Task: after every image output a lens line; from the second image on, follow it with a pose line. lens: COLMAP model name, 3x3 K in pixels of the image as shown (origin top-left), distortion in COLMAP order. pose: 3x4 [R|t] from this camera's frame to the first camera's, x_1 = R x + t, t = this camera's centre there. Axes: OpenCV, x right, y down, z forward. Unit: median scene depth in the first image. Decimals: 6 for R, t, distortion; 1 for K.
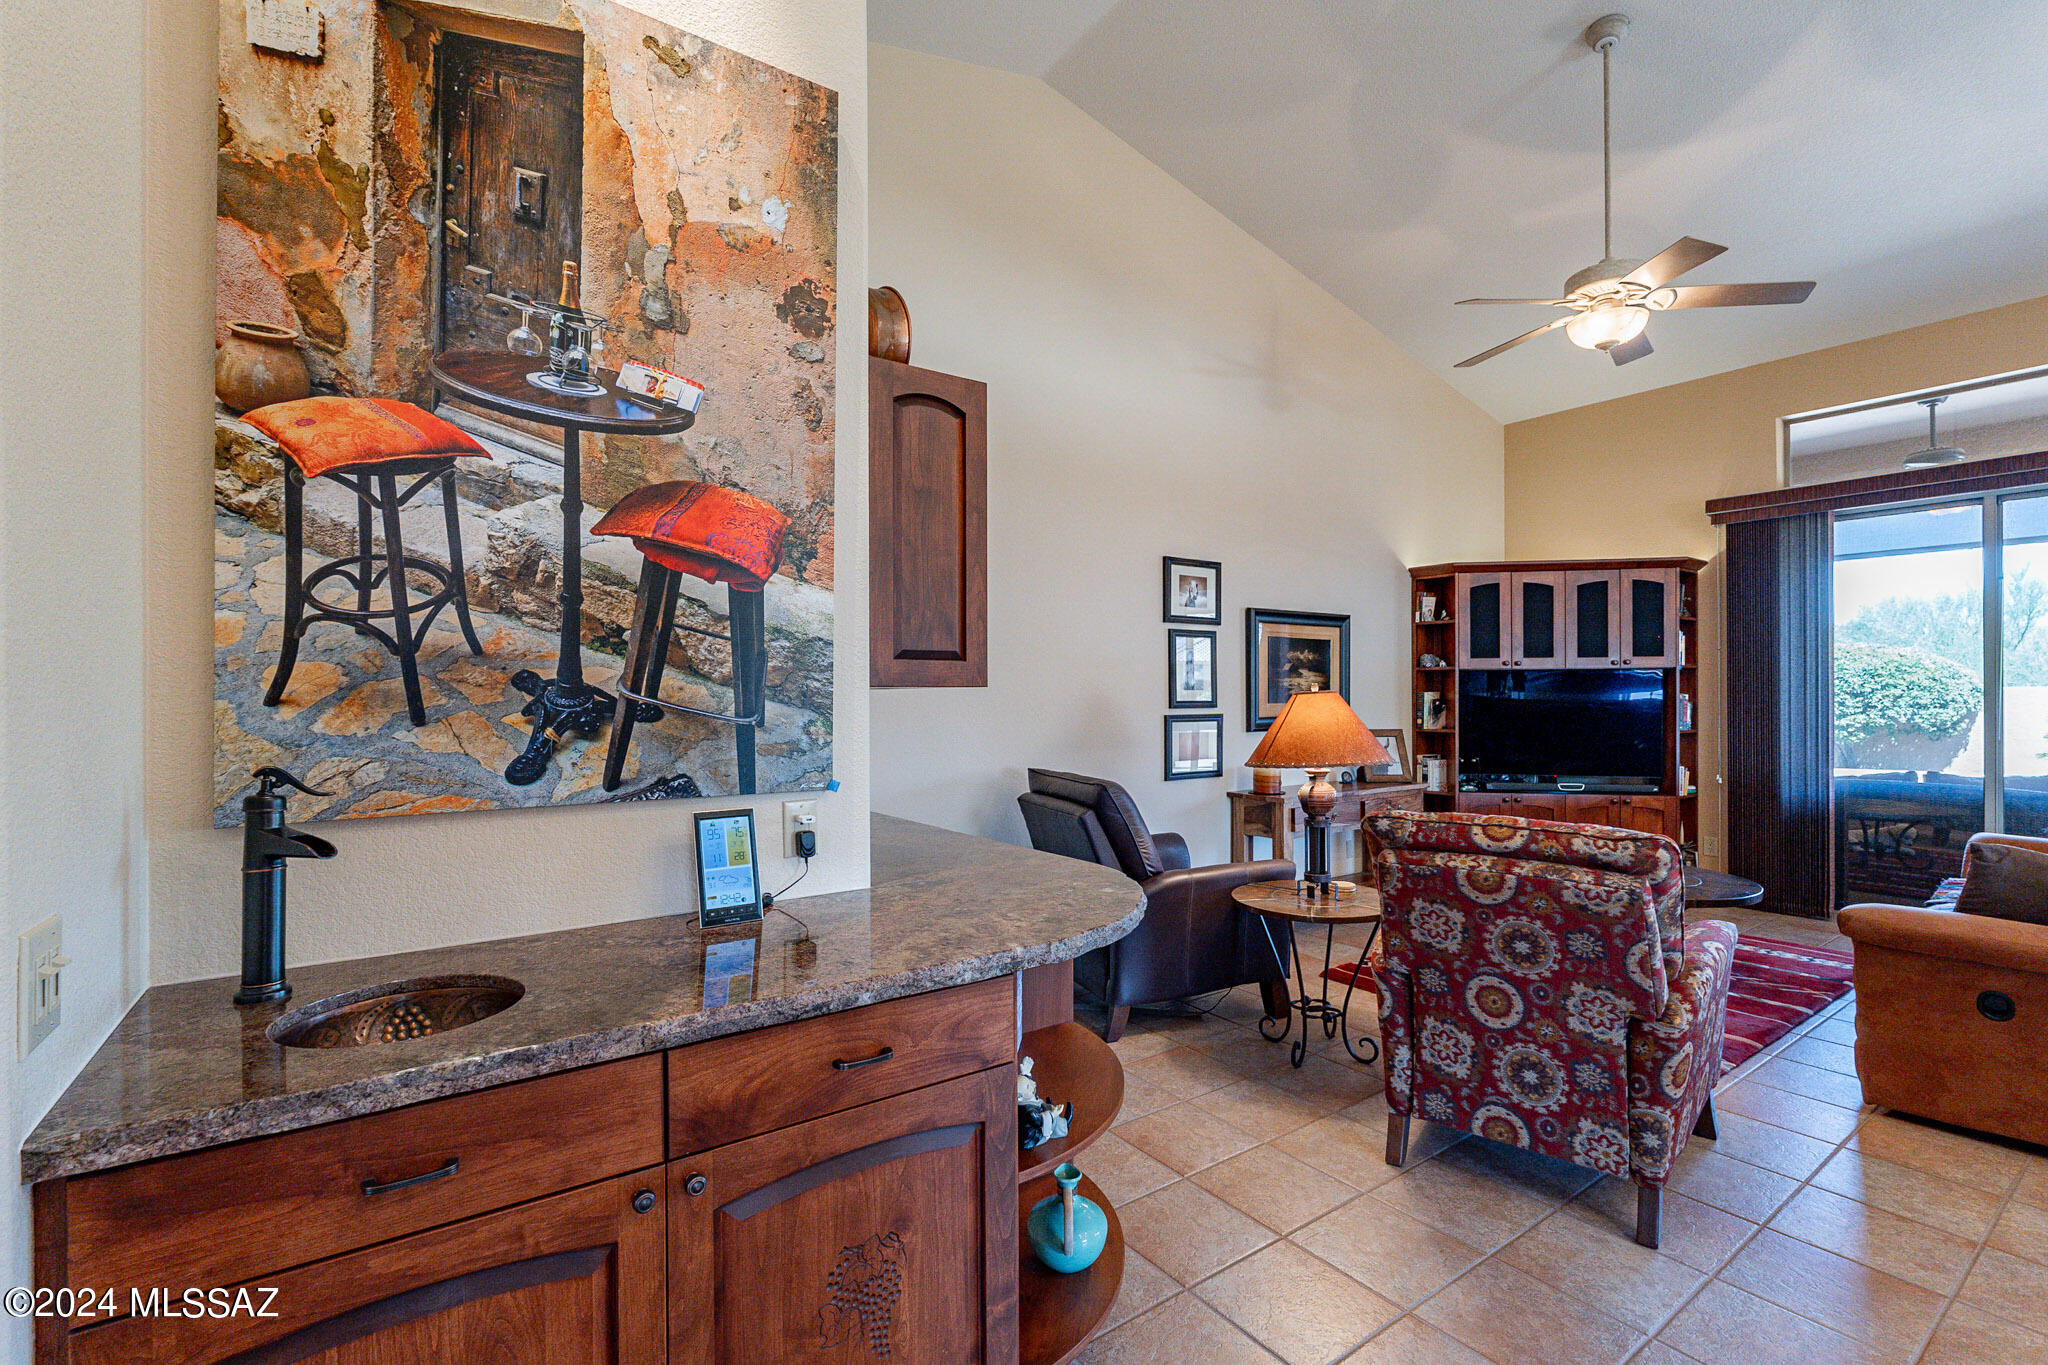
lens RADIAL K [[925.2, 0, 1028.3], [0, 925.2, 690.7], [0, 0, 1]] dist [-0.007107, 0.001978]
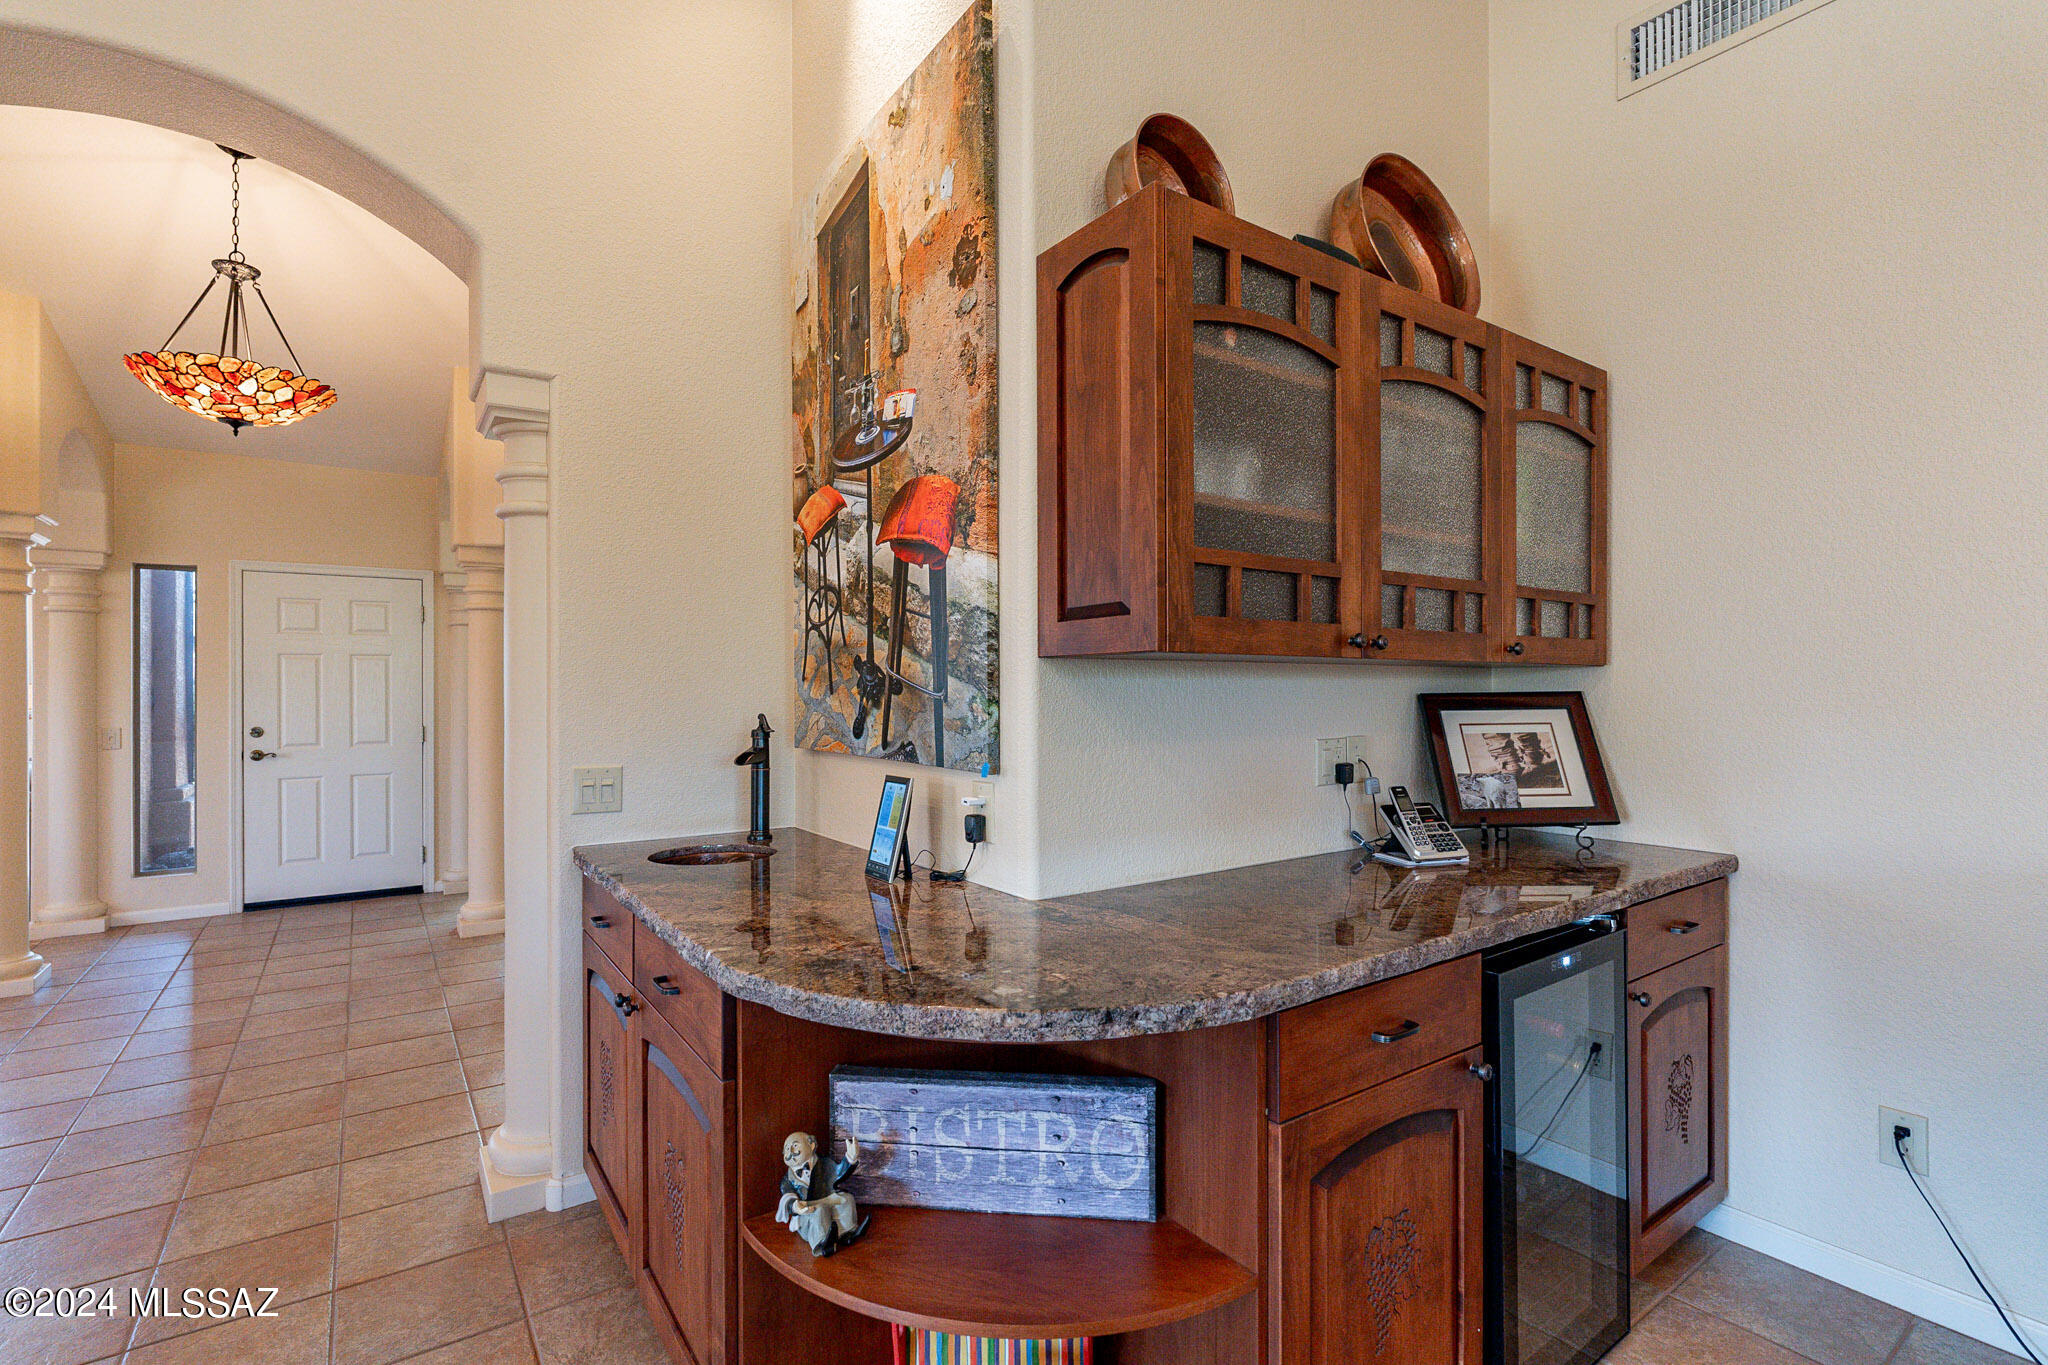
lens RADIAL K [[950.7, 0, 1023.3], [0, 950.7, 687.6], [0, 0, 1]] dist [-0.001873, 0.000326]
pose [[-0.018976, -0.001874, -0.999818, 0.798195], [0.004719, 0.999987, -0.001964, 0.028114], [0.999809, -0.004756, -0.018967, 1.184439]]
